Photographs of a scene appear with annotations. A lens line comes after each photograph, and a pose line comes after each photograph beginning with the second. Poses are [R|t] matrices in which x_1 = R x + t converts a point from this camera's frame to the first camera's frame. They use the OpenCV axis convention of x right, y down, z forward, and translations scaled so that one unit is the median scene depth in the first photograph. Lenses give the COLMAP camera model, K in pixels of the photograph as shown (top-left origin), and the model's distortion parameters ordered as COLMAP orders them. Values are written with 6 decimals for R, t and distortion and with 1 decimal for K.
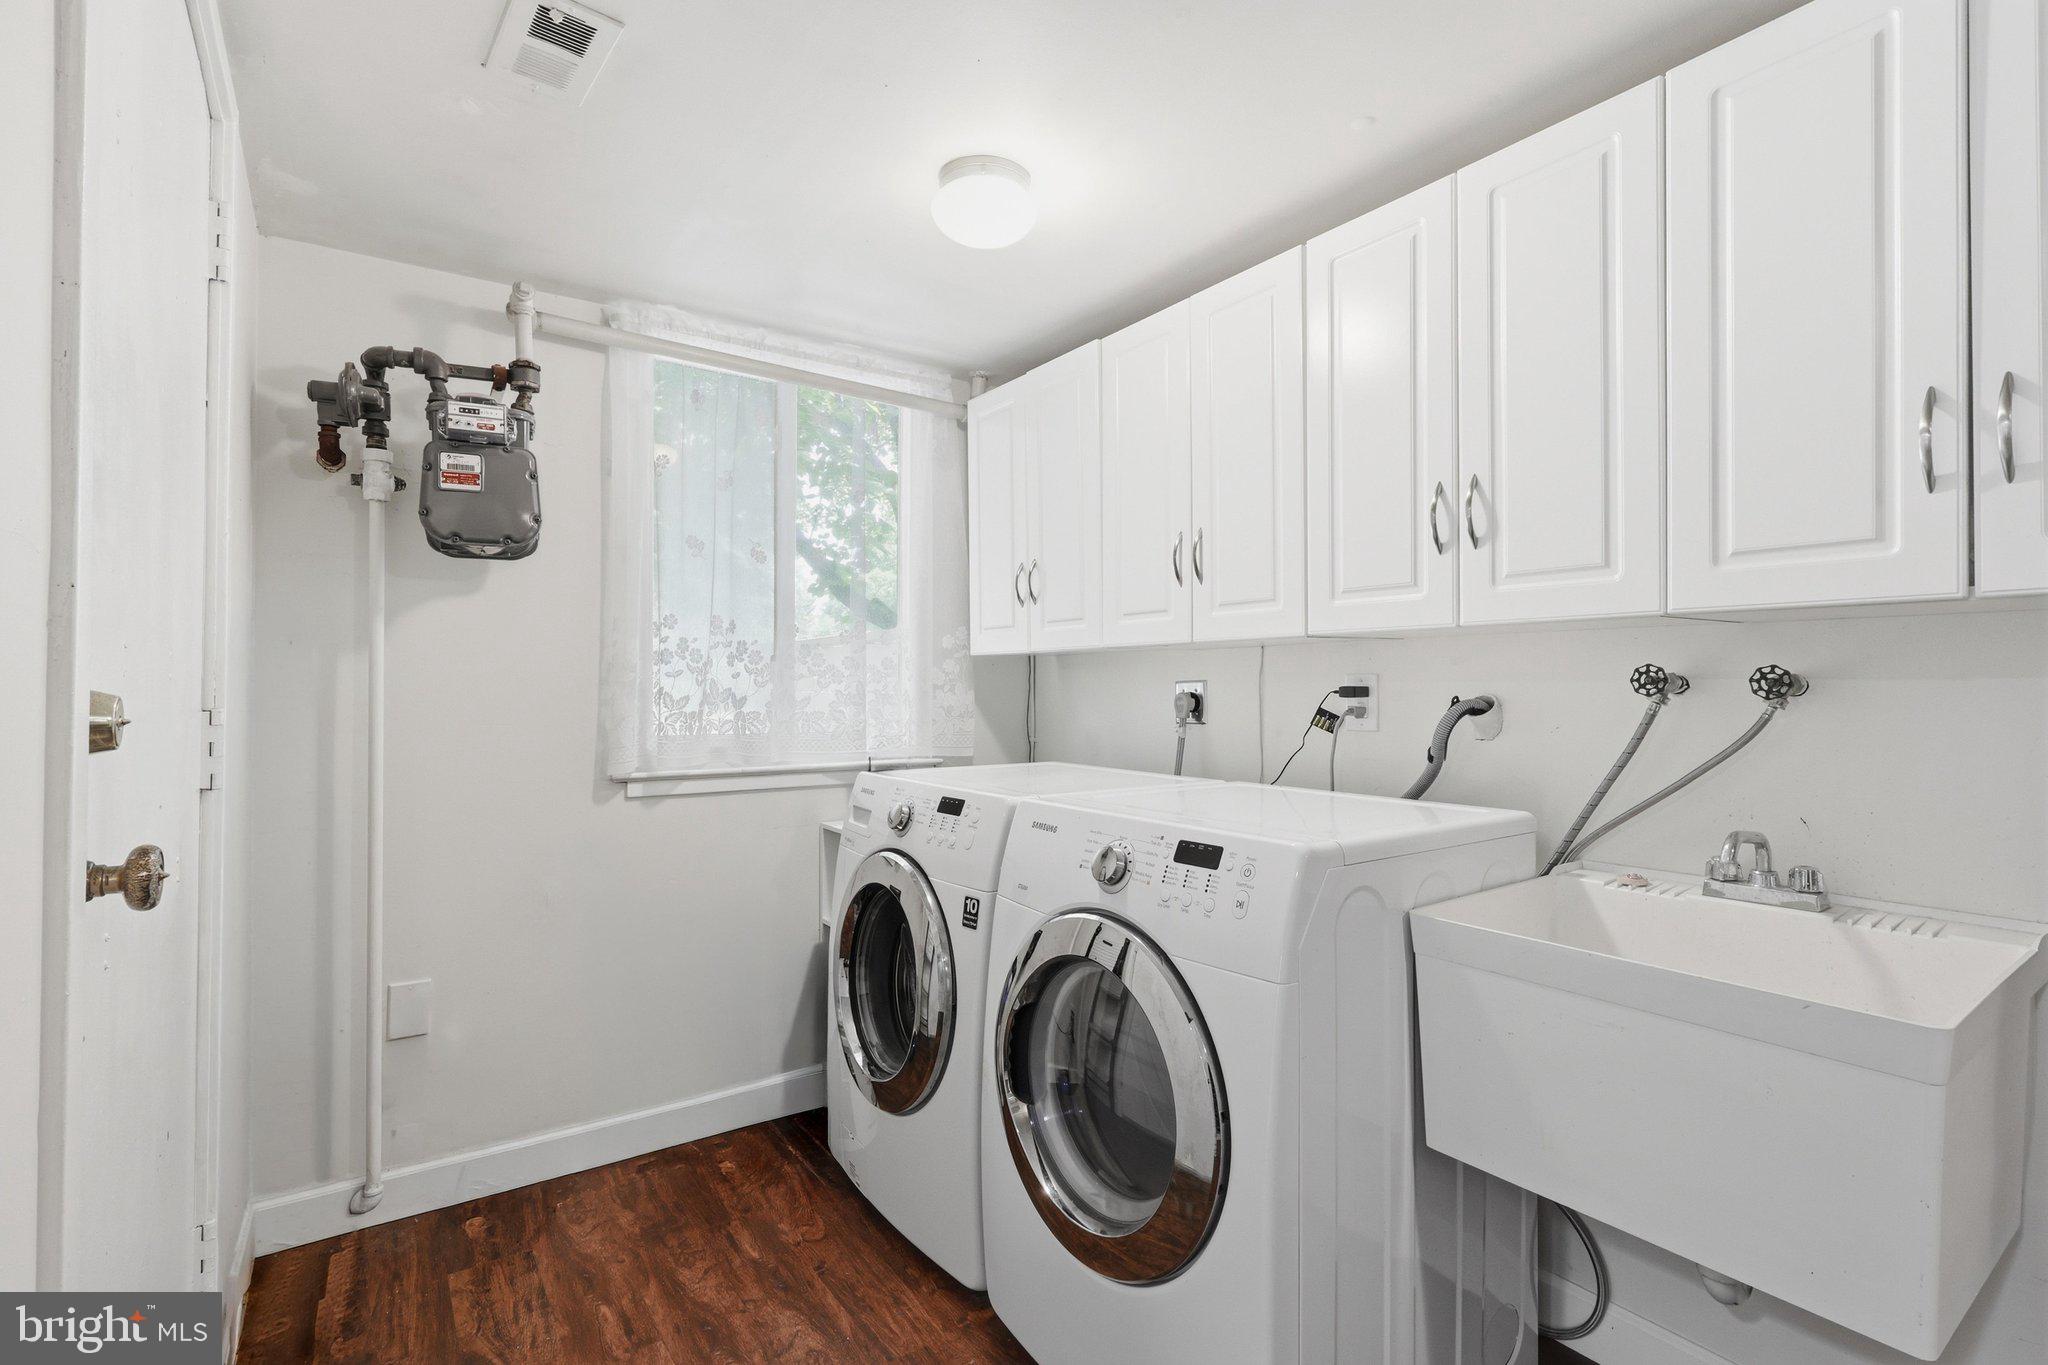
lens RADIAL K [[962.8, 0, 1025.3], [0, 962.8, 684.1], [0, 0, 1]] dist [0.002406, 0.000912]
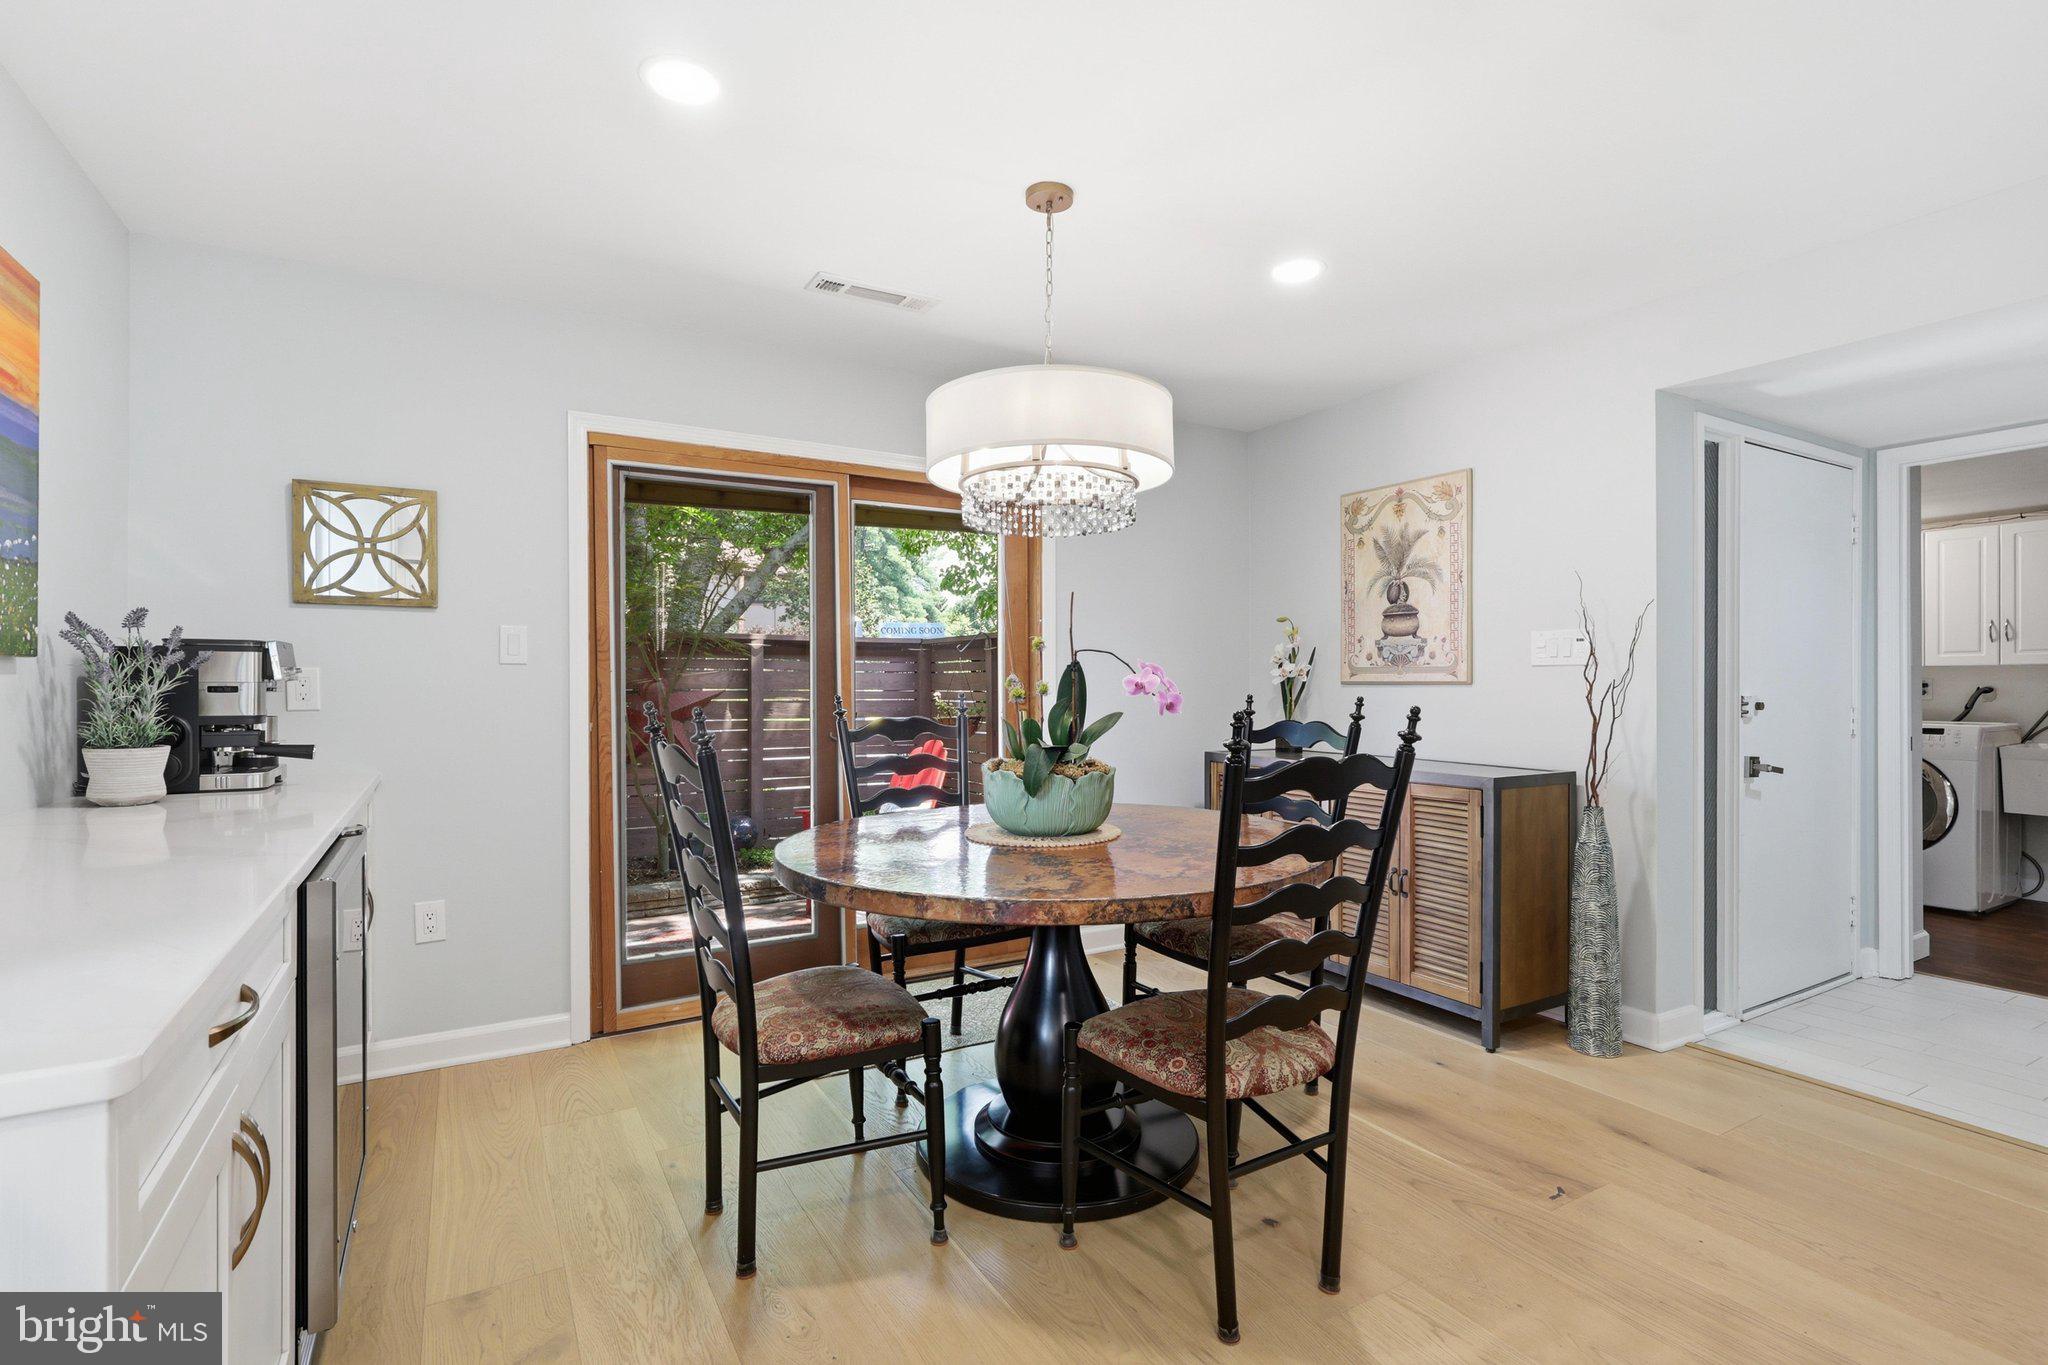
lens RADIAL K [[962.8, 0, 1024.3], [0, 962.8, 676.8], [0, 0, 1]] dist [0.002406, 0.000912]
pose [[0.994619, -0.003463, -0.103540, -2.265465], [0.003792, 0.999988, 0.002975, -0.038584], [0.103528, -0.003352, 0.994621, -2.359786]]
